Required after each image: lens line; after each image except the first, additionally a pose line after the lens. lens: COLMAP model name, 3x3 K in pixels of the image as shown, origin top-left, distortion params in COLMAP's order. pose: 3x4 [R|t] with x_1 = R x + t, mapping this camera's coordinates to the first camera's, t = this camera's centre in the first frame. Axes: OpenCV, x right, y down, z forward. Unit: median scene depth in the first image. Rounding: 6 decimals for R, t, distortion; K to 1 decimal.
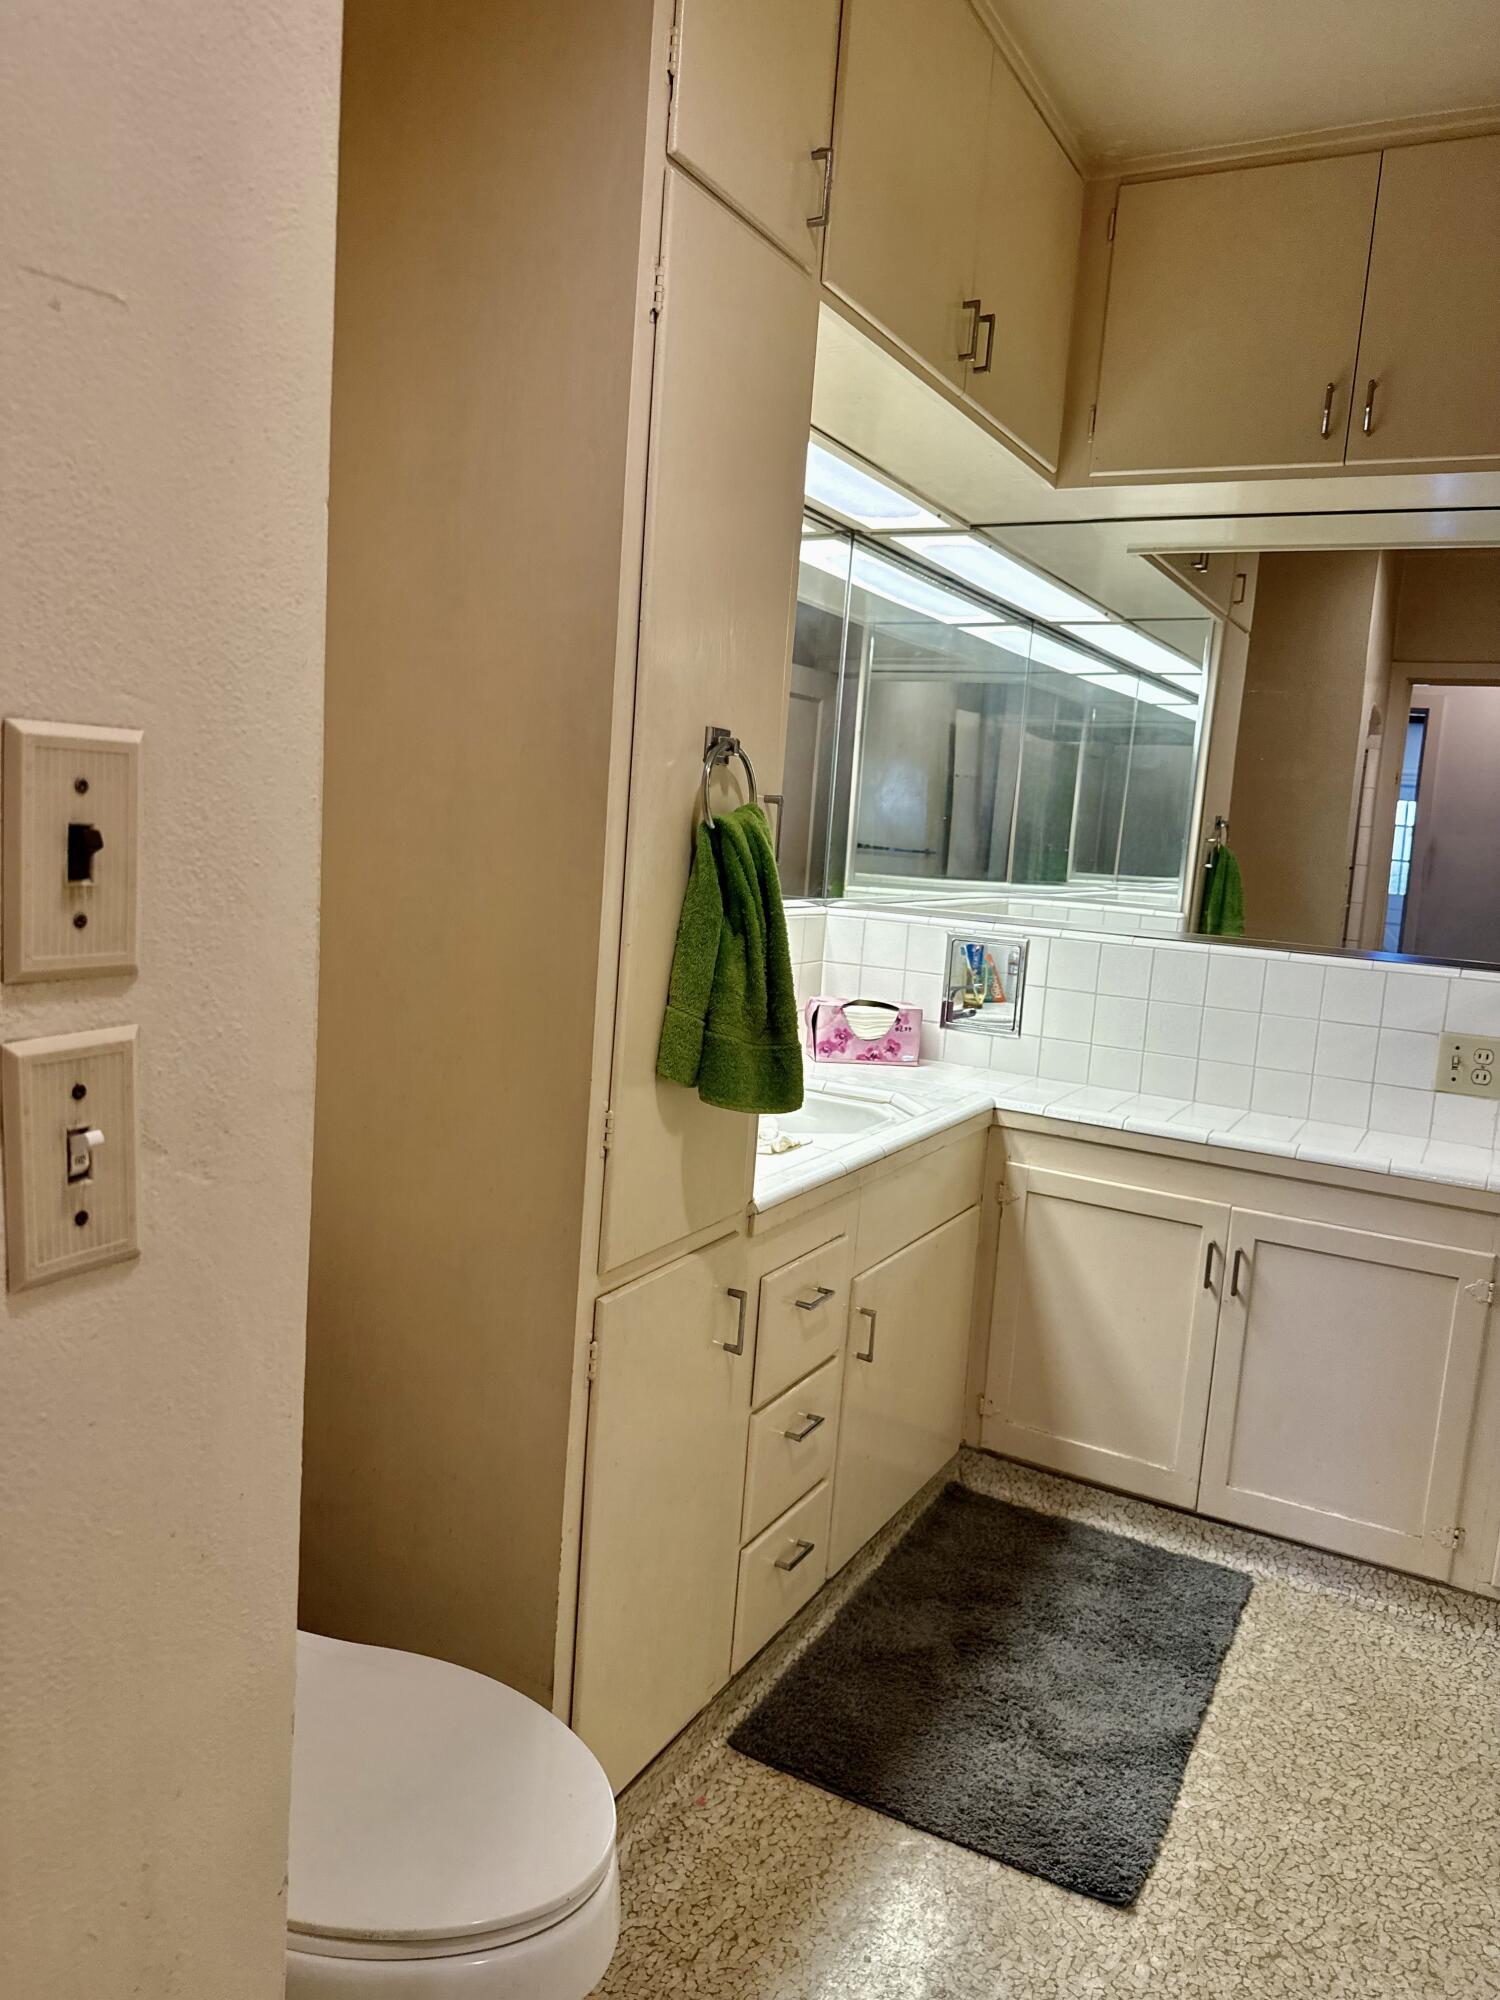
lens RADIAL K [[1411.9, 0, 751.5], [0, 1411.9, 995.1], [0, 0, 1]] dist [0.005520, -0.019593]
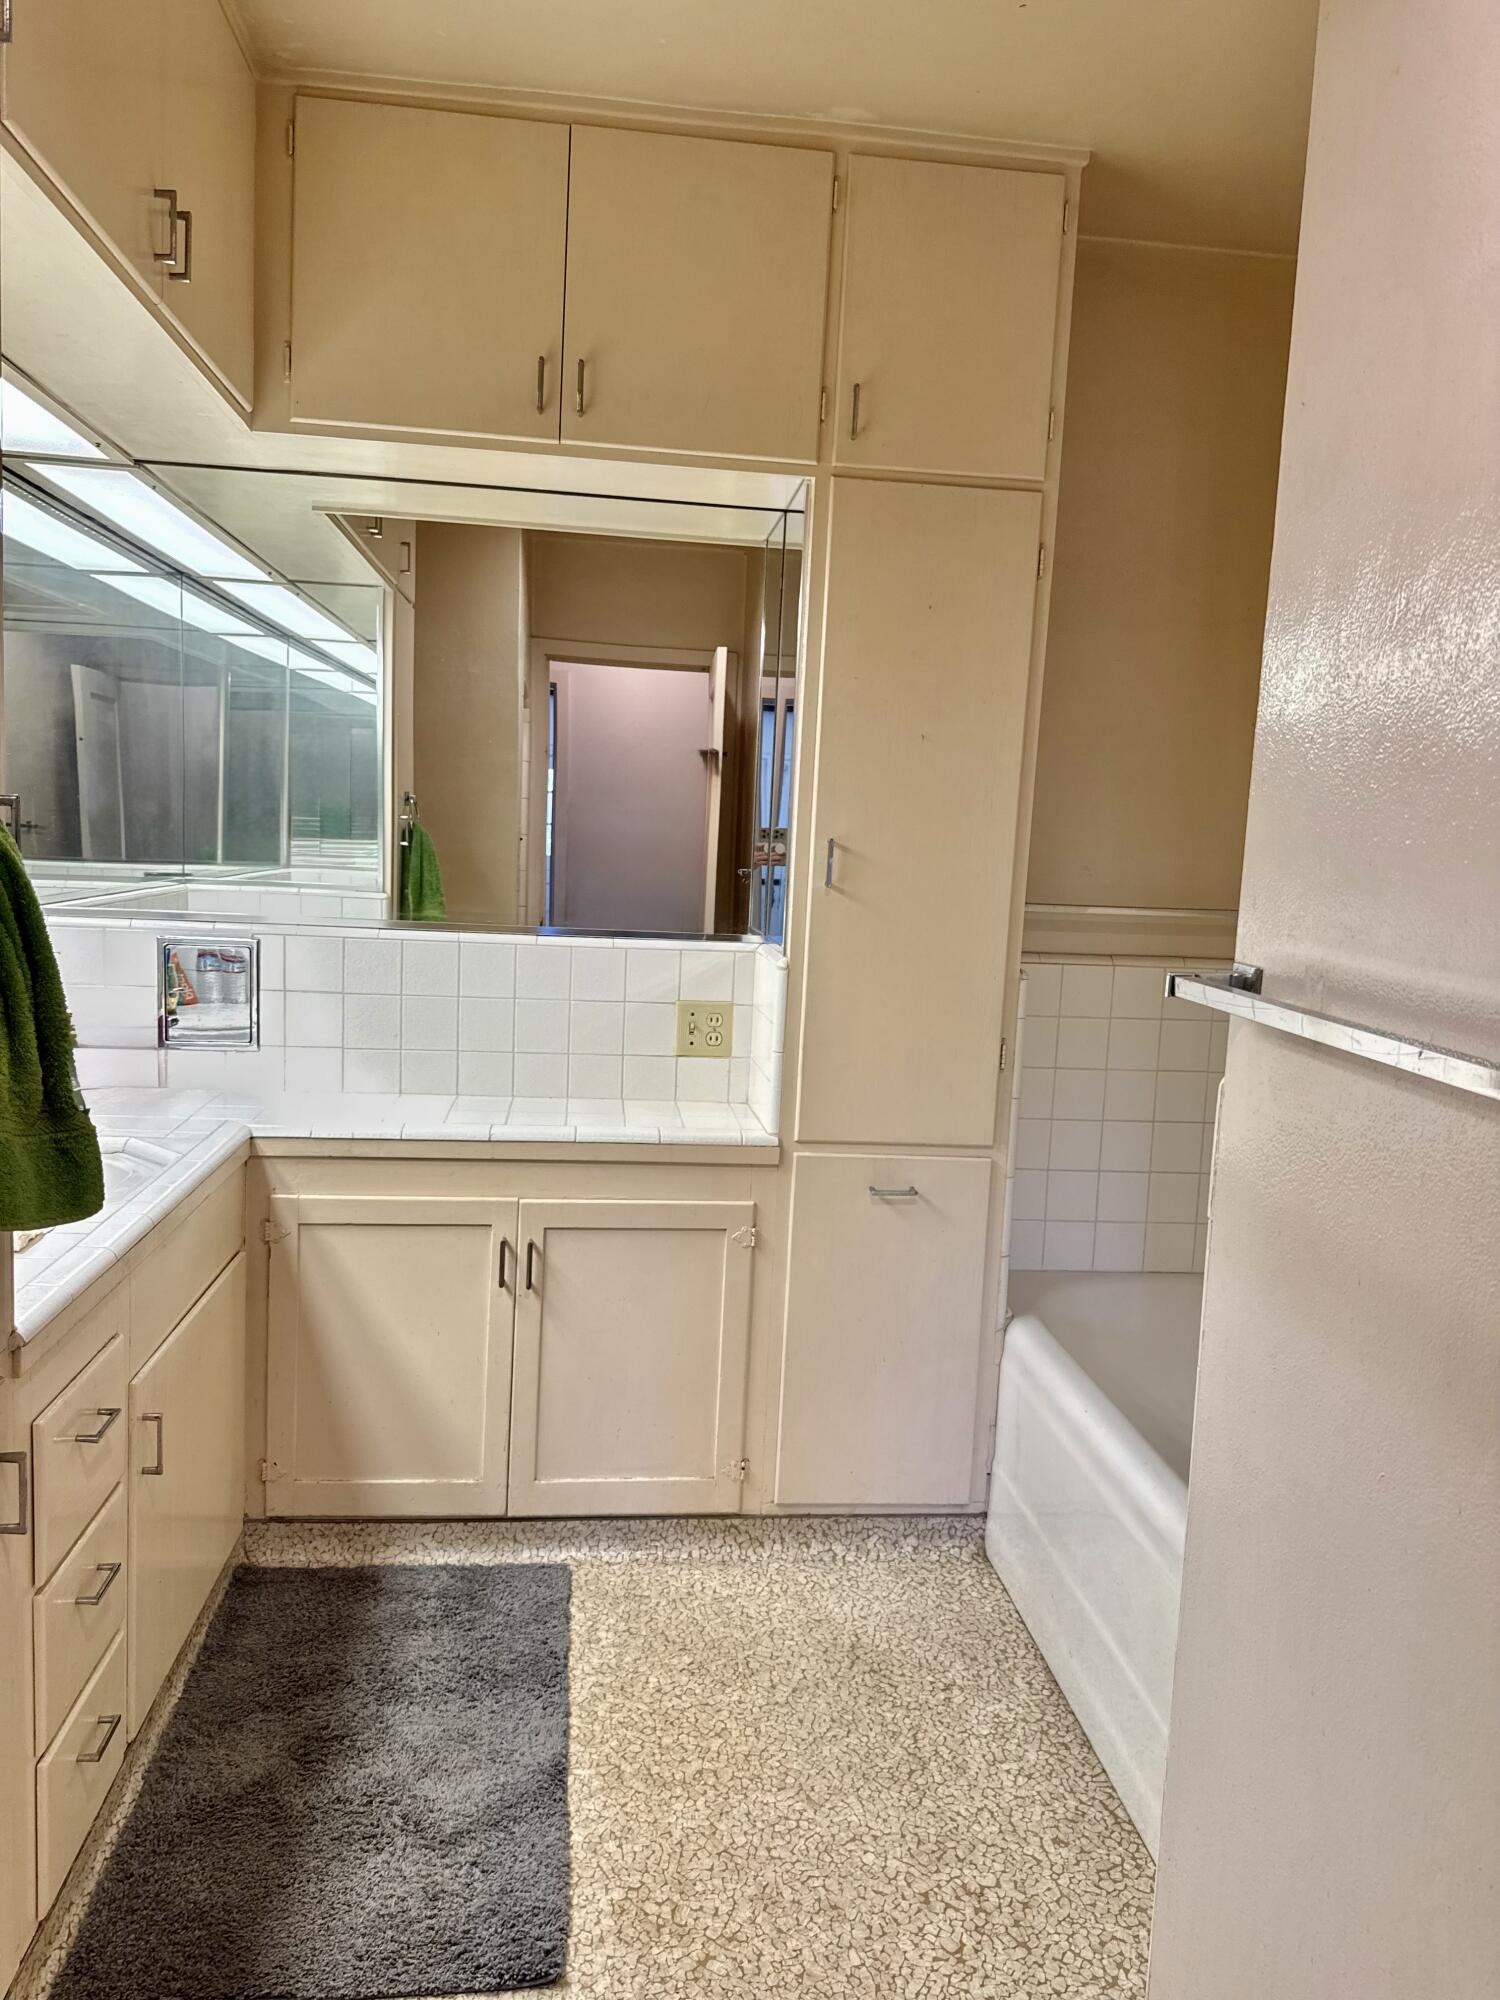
lens RADIAL K [[1411.9, 0, 751.5], [0, 1411.9, 995.1], [0, 0, 1]] dist [0.005520, -0.019593]
pose [[0.819184, -0.097722, 0.565145, -0.070622], [0.082797, 0.995205, 0.052070, -0.032635], [-0.567523, 0.004137, 0.823347, 0.115946]]
